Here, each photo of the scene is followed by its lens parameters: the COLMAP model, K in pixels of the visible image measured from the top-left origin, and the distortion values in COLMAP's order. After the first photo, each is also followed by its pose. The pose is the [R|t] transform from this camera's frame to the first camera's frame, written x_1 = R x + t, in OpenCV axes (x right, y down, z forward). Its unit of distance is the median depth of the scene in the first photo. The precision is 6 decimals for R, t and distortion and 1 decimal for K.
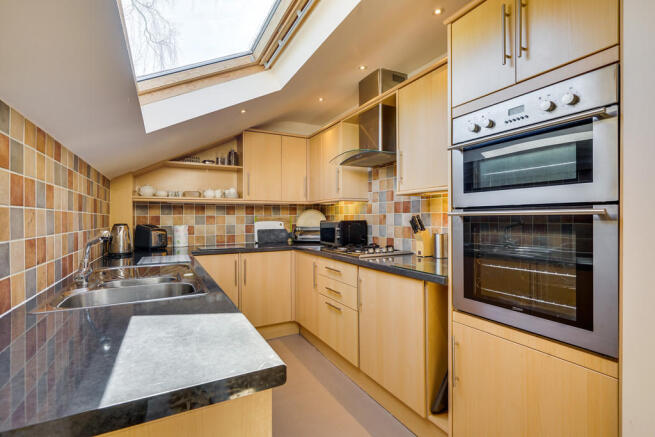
lens RADIAL K [[307.1, 0, 327.5], [0, 307.1, 218.5], [0, 0, 1]] dist [0.000633, 0.000805]
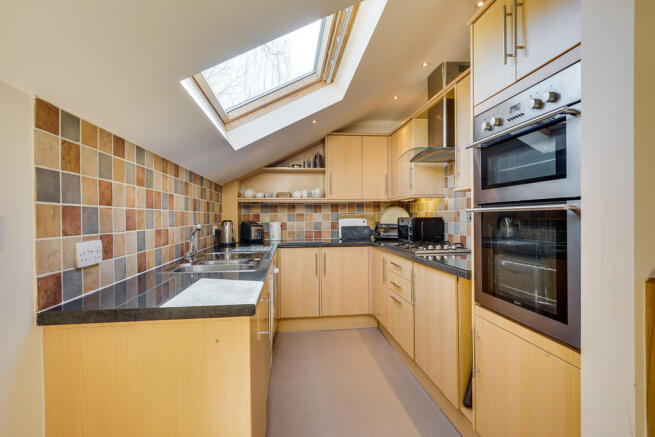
lens RADIAL K [[329.6, 0, 327.5], [0, 329.6, 218.5], [0, 0, 1]] dist [0.006062, -0.000748]
pose [[0.933145, -0.001968, -0.359495, 0.170633], [0.004628, 0.999968, 0.006539, 0.001607], [0.359470, -0.007766, 0.933124, -0.100979]]
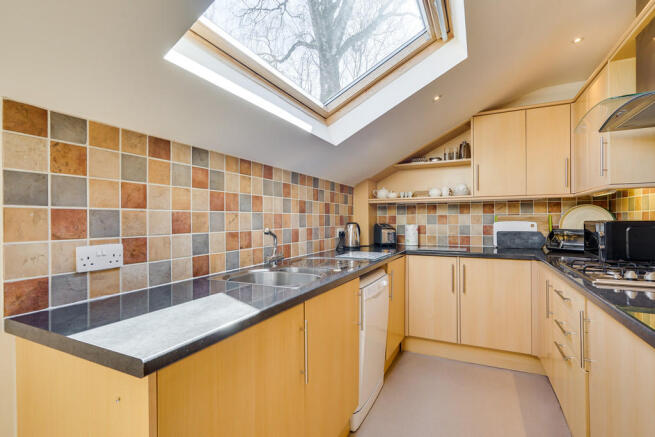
lens RADIAL K [[307.1, 0, 327.5], [0, 307.1, 218.5], [0, 0, 1]] dist [0.000633, 0.000805]
pose [[0.592526, -0.001639, -0.805550, 0.209965], [0.003314, 0.999994, 0.000403, -0.000169], [0.805545, -0.002909, 0.592528, 0.174465]]
